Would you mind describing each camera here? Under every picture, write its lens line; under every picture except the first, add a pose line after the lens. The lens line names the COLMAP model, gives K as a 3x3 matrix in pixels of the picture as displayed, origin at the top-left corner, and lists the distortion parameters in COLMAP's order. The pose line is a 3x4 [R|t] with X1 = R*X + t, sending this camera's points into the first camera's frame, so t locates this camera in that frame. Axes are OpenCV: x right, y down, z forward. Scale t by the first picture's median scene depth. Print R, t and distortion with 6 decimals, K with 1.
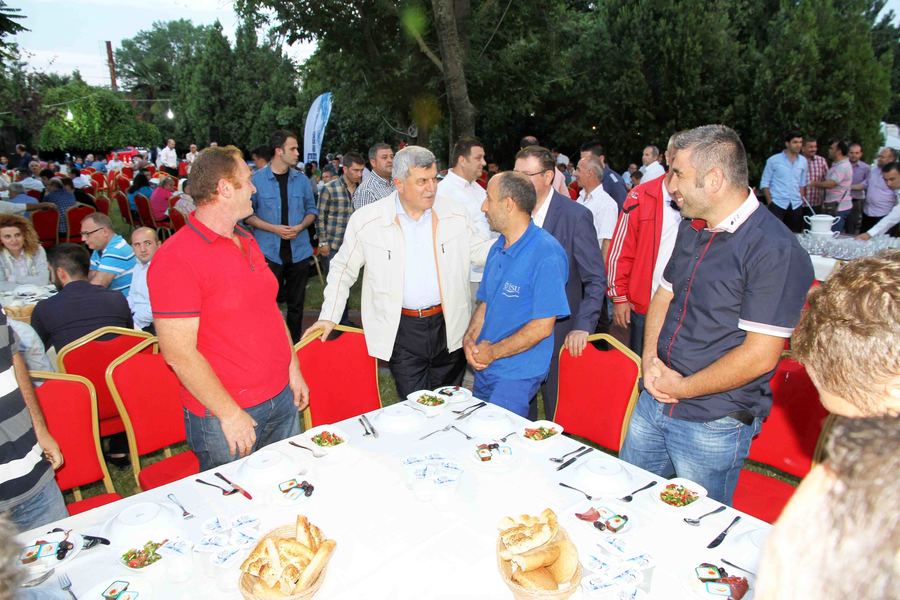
lens RADIAL K [[653.6, 0, 443.8], [0, 653.6, 304.5], [0, 0, 1]] dist [-0.099580, 0.073616]
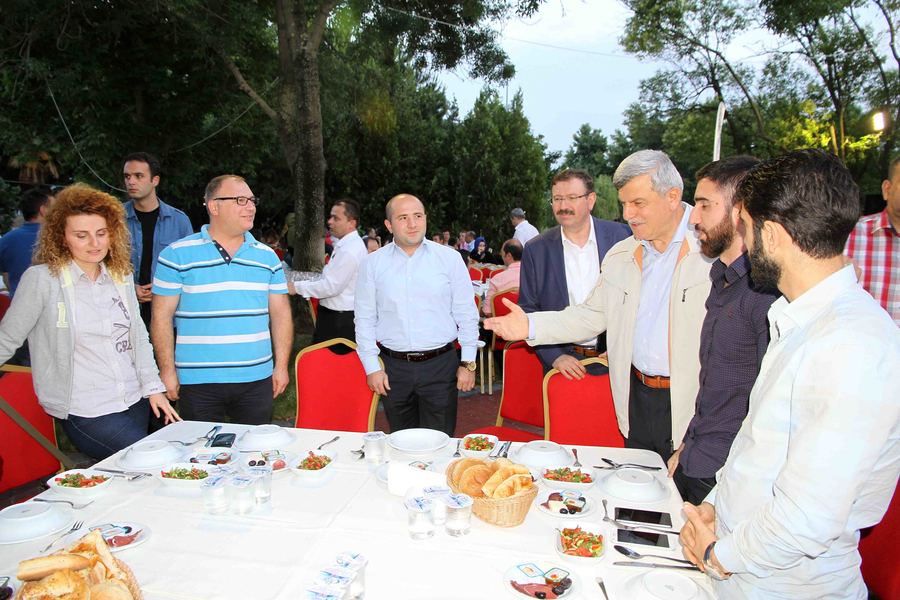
lens RADIAL K [[653.6, 0, 447.5], [0, 653.6, 295.6], [0, 0, 1]] dist [-0.099580, 0.073616]
pose [[0.746818, -0.054510, 0.662791, -0.294750], [0.137076, 0.987851, -0.073210, -0.025220], [-0.650748, 0.145527, 0.745217, 0.187363]]
